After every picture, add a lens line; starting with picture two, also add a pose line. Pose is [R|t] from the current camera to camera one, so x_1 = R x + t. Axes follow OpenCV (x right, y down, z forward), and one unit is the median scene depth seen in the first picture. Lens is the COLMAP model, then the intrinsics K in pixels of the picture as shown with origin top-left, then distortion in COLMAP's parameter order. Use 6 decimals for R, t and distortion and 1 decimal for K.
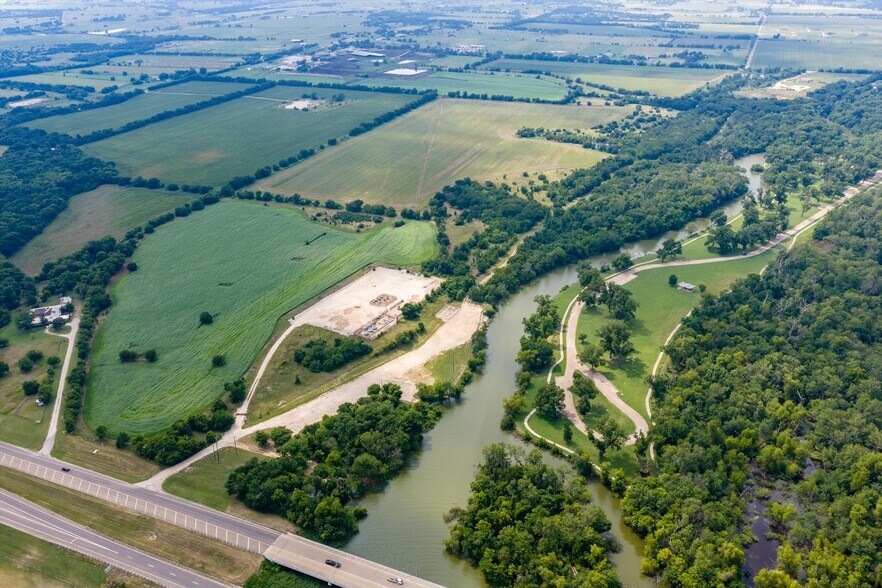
lens RADIAL K [[731.0, 0, 441.0], [0, 731.0, 294.0], [0, 0, 1]] dist [0.011586, -0.009435]
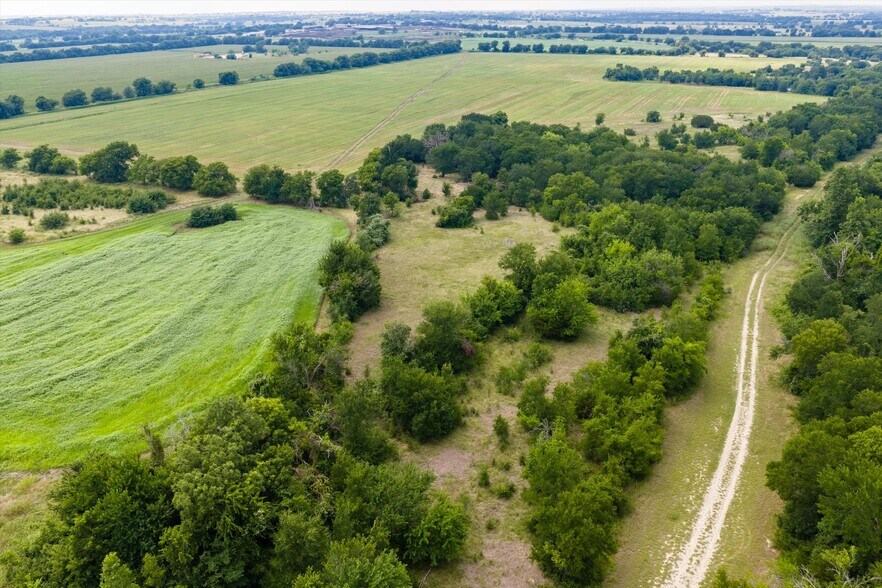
lens RADIAL K [[731.0, 0, 441.0], [0, 731.0, 294.0], [0, 0, 1]] dist [0.011586, -0.009435]
pose [[0.998021, 0.025155, -0.057638, 0.035161], [-0.028512, 0.997899, -0.058175, -0.056052], [0.056053, 0.059703, 0.996641, 0.740913]]
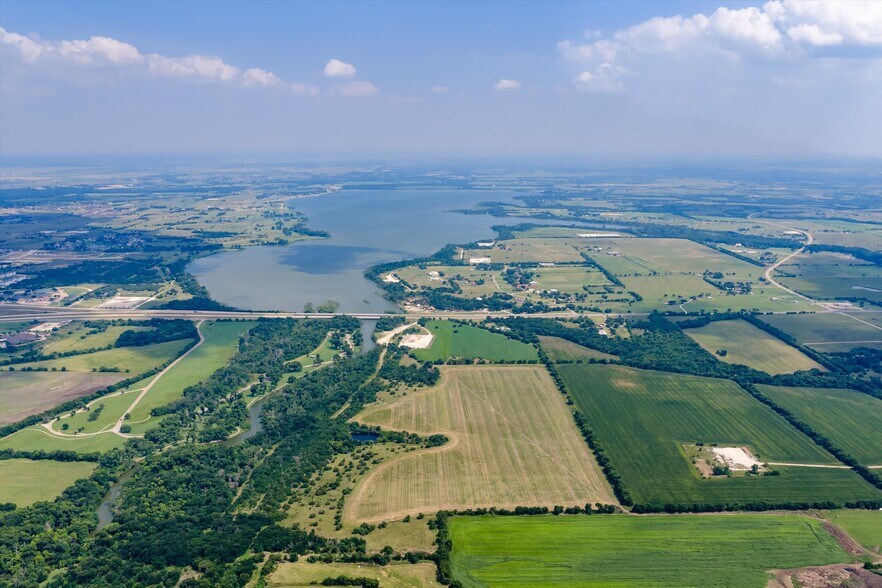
lens RADIAL K [[756.9, 0, 441.0], [0, 756.9, 294.0], [0, 0, 1]] dist [0.015271, -0.016406]
pose [[-0.922544, 0.090543, -0.375119, 0.745346], [-0.150306, 0.811002, 0.565406, -1.491698], [0.355415, 0.577995, -0.734576, 2.481913]]
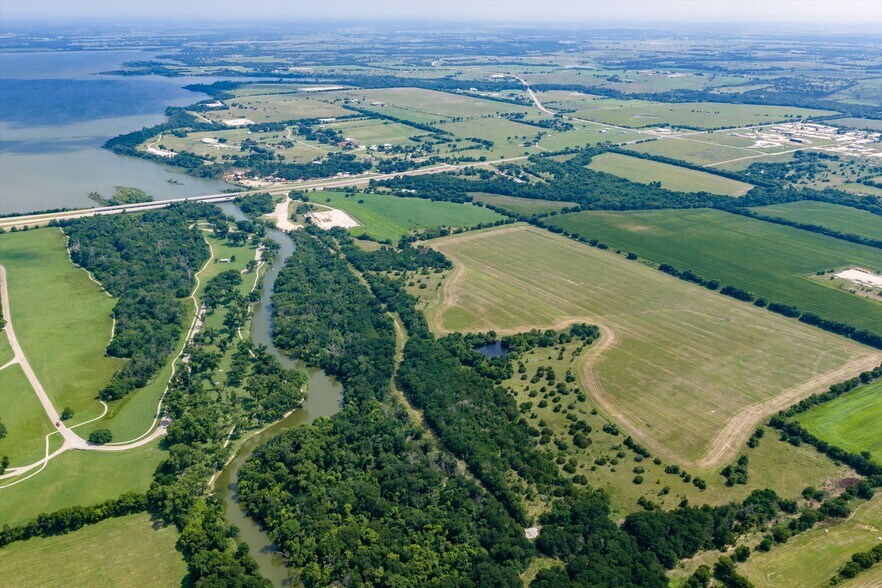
lens RADIAL K [[730.9, 0, 441.9], [0, 730.9, 335.8], [0, 0, 1]] dist [0.011996, -0.006035]
pose [[-0.583674, 0.346947, -0.734134, 1.149769], [-0.334957, 0.720729, 0.606921, -0.939480], [0.739681, 0.600148, -0.304459, 1.659537]]
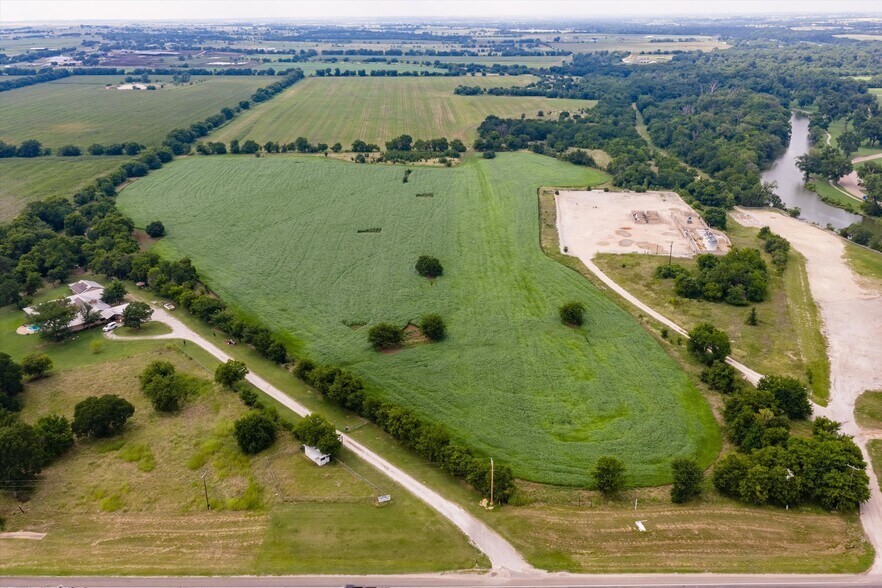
lens RADIAL K [[731.0, 0, 441.0], [0, 731.0, 294.0], [0, 0, 1]] dist [0.011586, -0.009435]
pose [[0.920057, -0.135368, 0.367657, -0.367743], [0.160068, 0.986398, -0.037387, 0.052986], [-0.357595, 0.093248, 0.929210, 0.369912]]
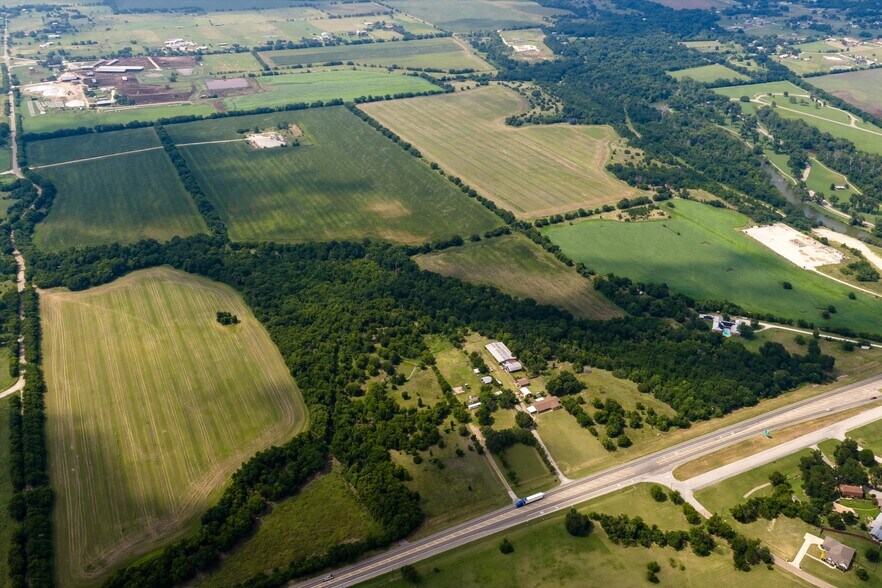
lens RADIAL K [[756.9, 0, 441.0], [0, 756.9, 294.0], [0, 0, 1]] dist [0.015271, -0.016406]
pose [[0.667630, -0.353505, 0.655213, -1.342301], [0.302295, 0.932983, 0.195346, -0.348023], [-0.680359, 0.067649, 0.729750, 0.241225]]
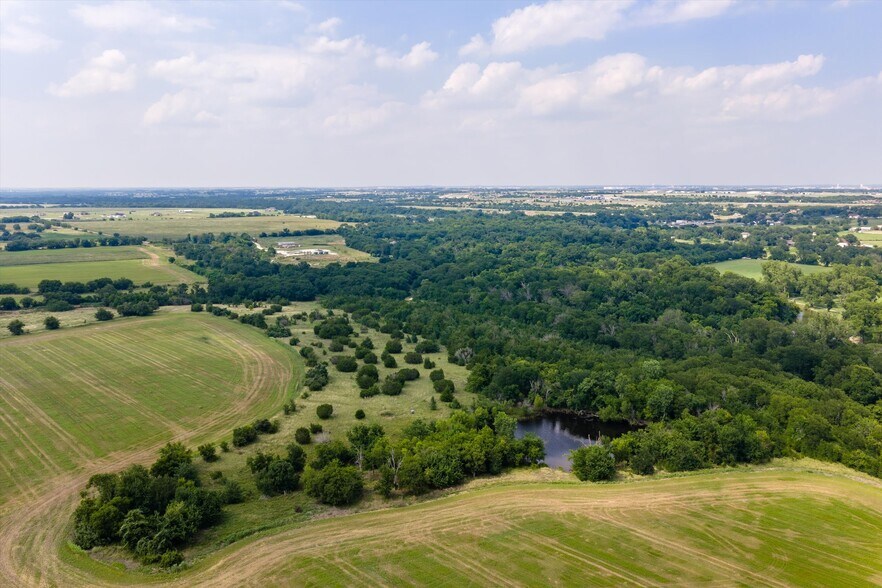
lens RADIAL K [[731.0, 0, 441.0], [0, 731.0, 294.0], [0, 0, 1]] dist [0.011586, -0.009435]
pose [[0.453726, -0.117005, 0.883427, 0.023653], [0.366554, 0.928099, -0.065340, -0.338093], [-0.812263, 0.353470, 0.463991, 1.273230]]
